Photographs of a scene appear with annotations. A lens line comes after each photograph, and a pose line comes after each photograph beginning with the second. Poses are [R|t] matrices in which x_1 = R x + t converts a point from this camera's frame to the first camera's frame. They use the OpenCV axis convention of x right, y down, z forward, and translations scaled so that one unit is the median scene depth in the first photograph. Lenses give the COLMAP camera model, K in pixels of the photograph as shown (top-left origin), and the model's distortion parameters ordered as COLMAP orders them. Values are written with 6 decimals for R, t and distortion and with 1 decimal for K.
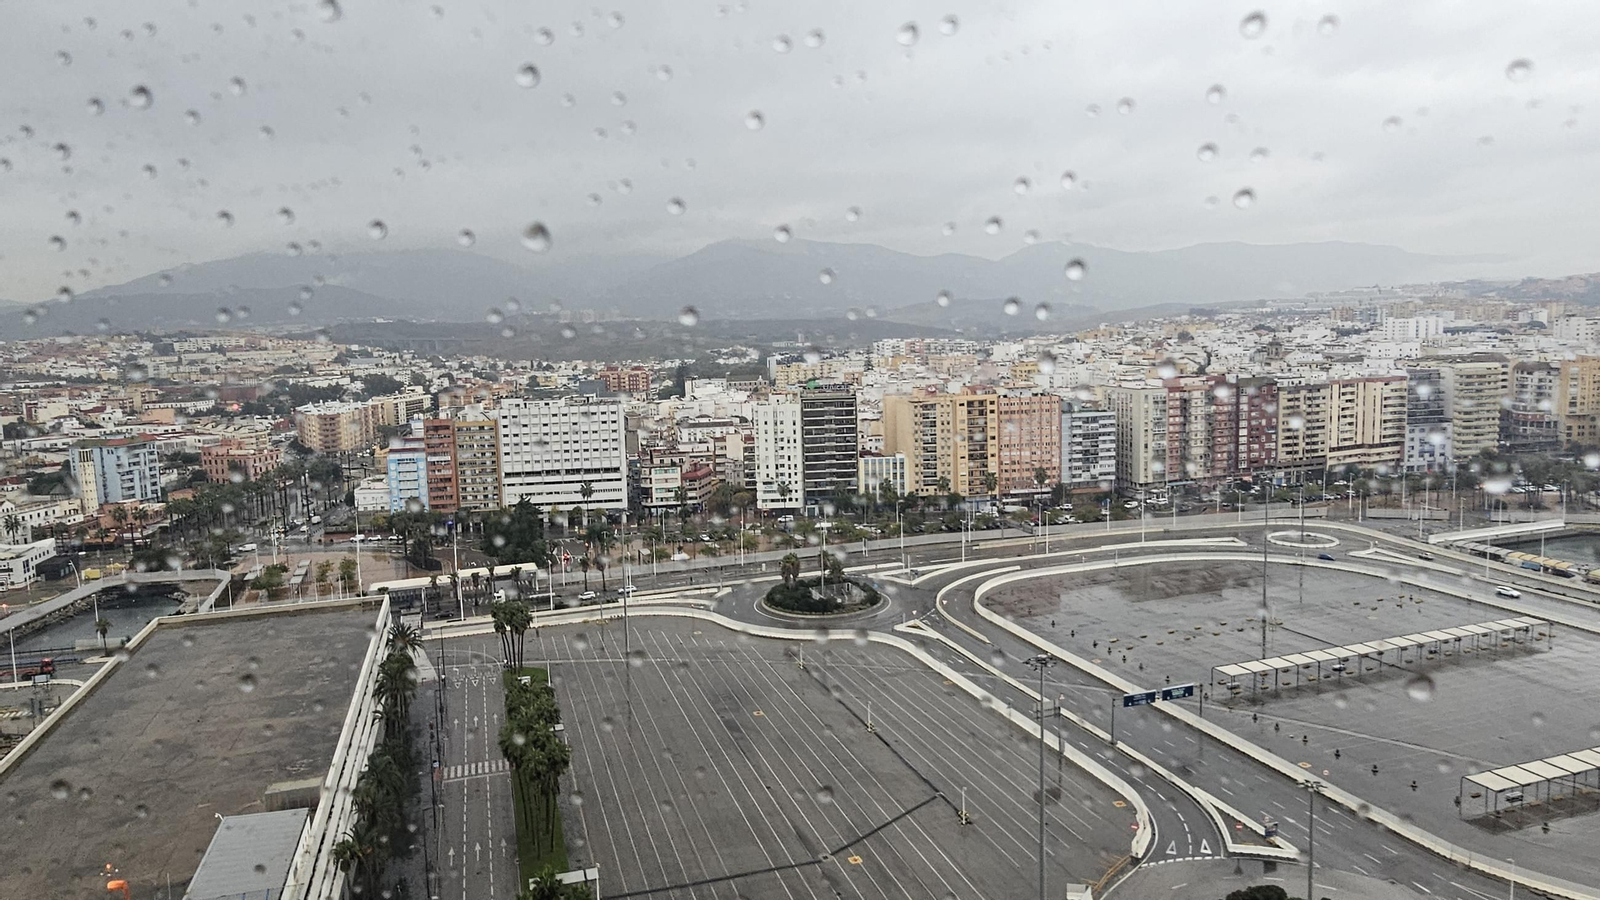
lens RADIAL K [[1055.5, 0, 800.0], [0, 1055.5, 450.0], [0, 0, 1]] dist [0.003811, -0.000247]
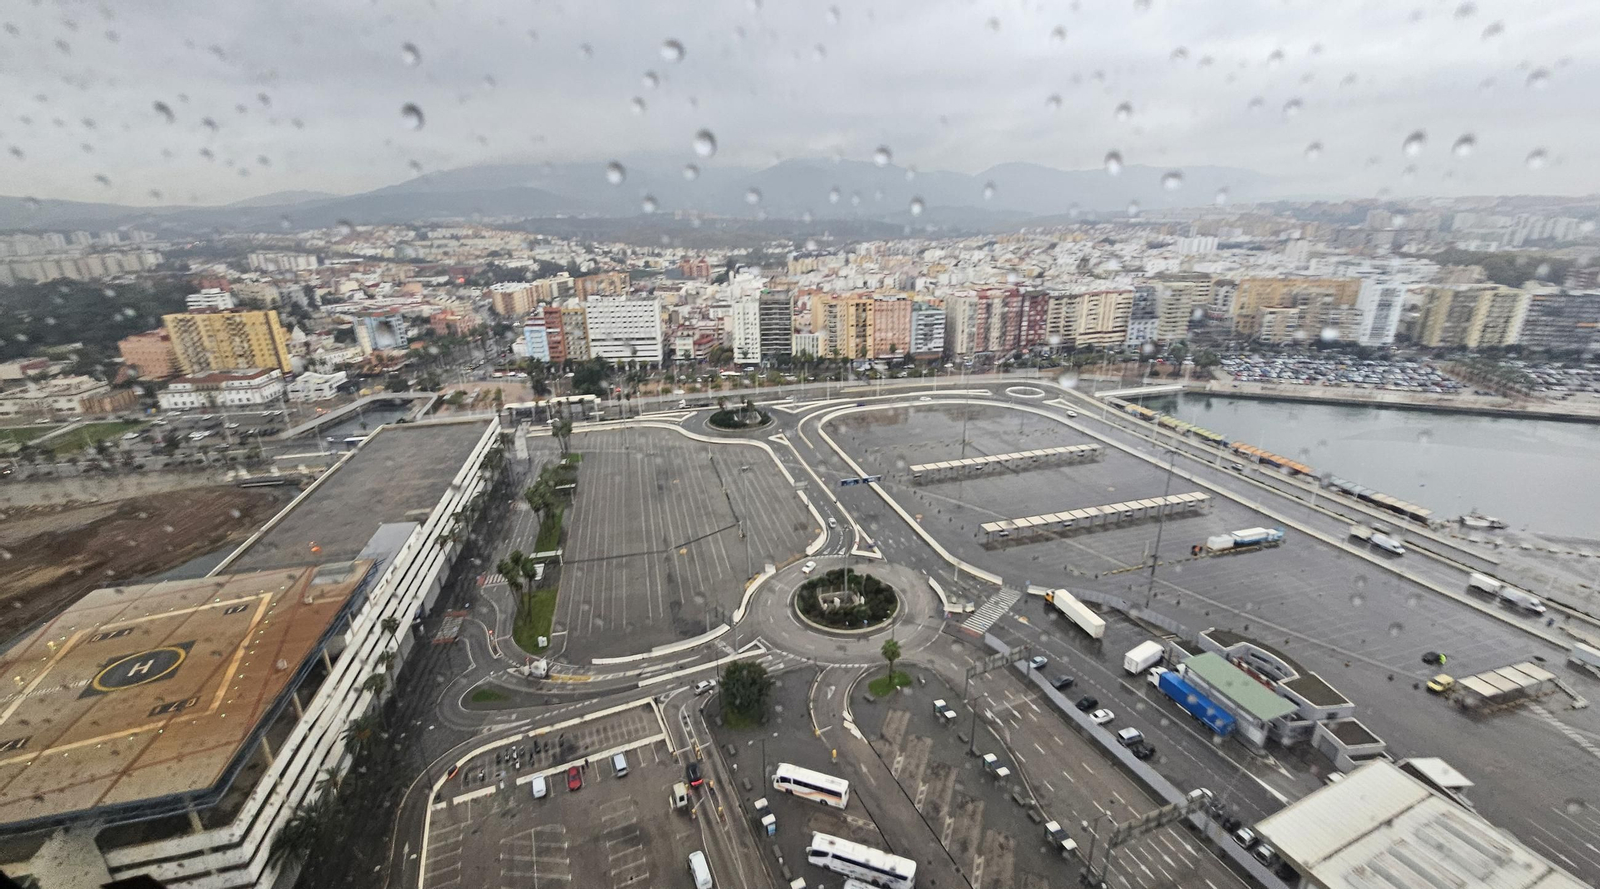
lens RADIAL K [[660.8, 0, 805.3], [0, 660.8, 452.6], [0, 0, 1]] dist [0.001605, 0.000659]
pose [[0.998751, 0.032000, -0.038378, 0.123624], [-0.022803, 0.975285, 0.219773, -0.042905], [0.044462, -0.218623, 0.974796, -0.101923]]
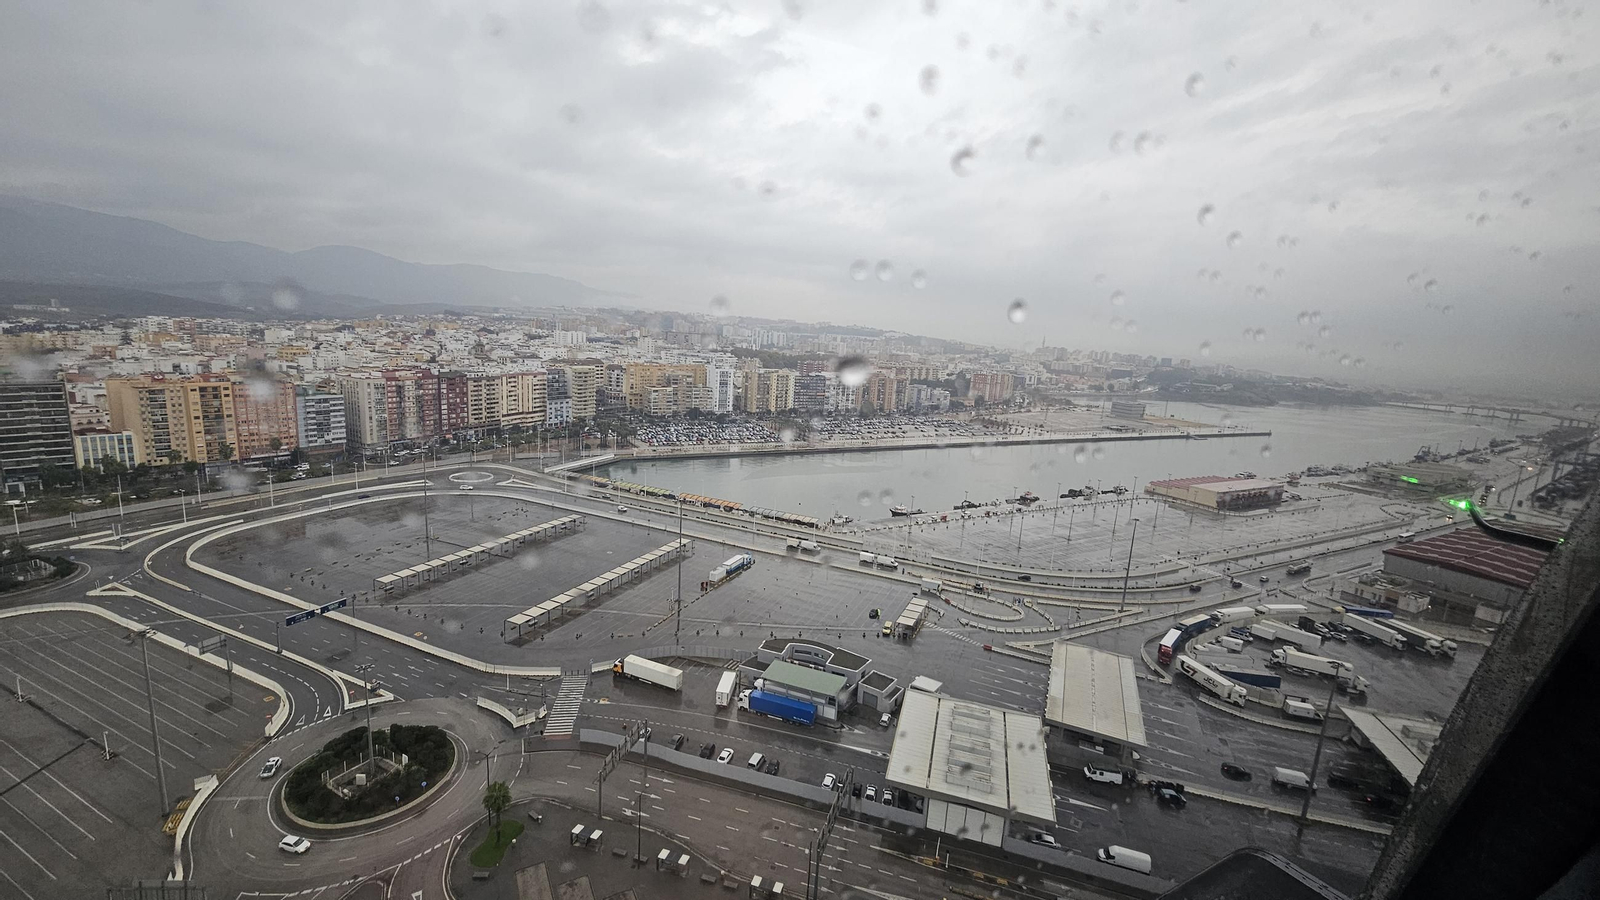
lens RADIAL K [[656.2, 0, 800.0], [0, 656.2, 450.0], [0, 0, 1]] dist [0.006910, -0.002522]
pose [[0.673299, -0.063648, 0.736626, 0.057332], [0.008928, 0.996915, 0.077978, -0.026122], [-0.739317, -0.045926, 0.671790, -0.048648]]
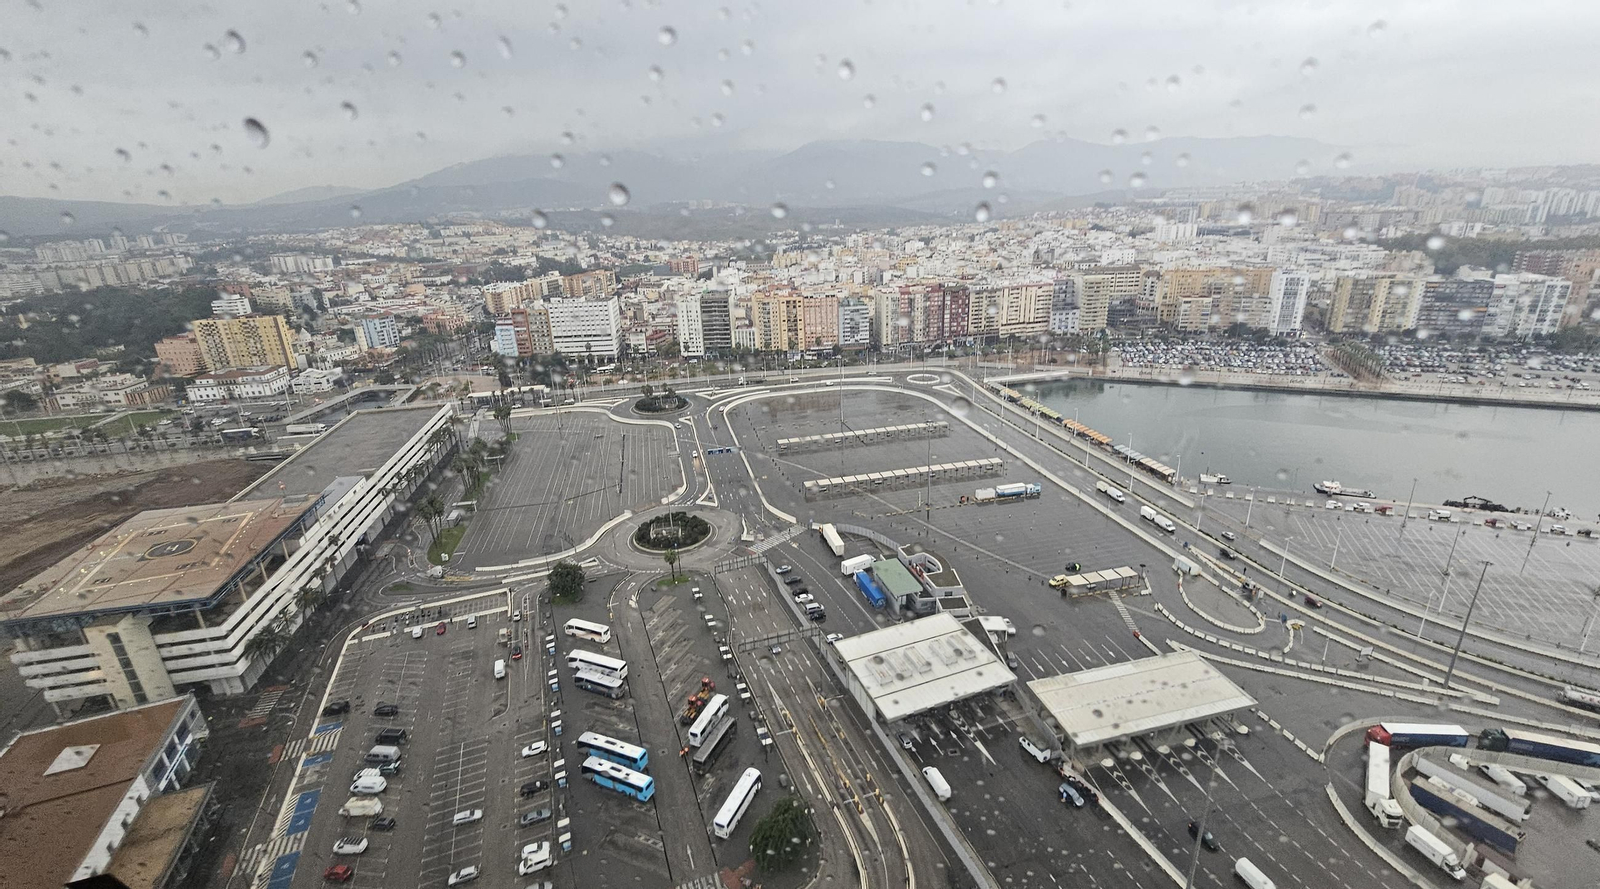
lens RADIAL K [[680.9, 0, 801.0], [0, 680.9, 453.2], [0, 0, 1]] dist [0.002663, -0.000053]
pose [[0.996088, 0.026665, -0.084251, 0.291185], [-0.006475, 0.972850, 0.231345, -0.062011], [0.088132, -0.229894, 0.969217, -0.251050]]
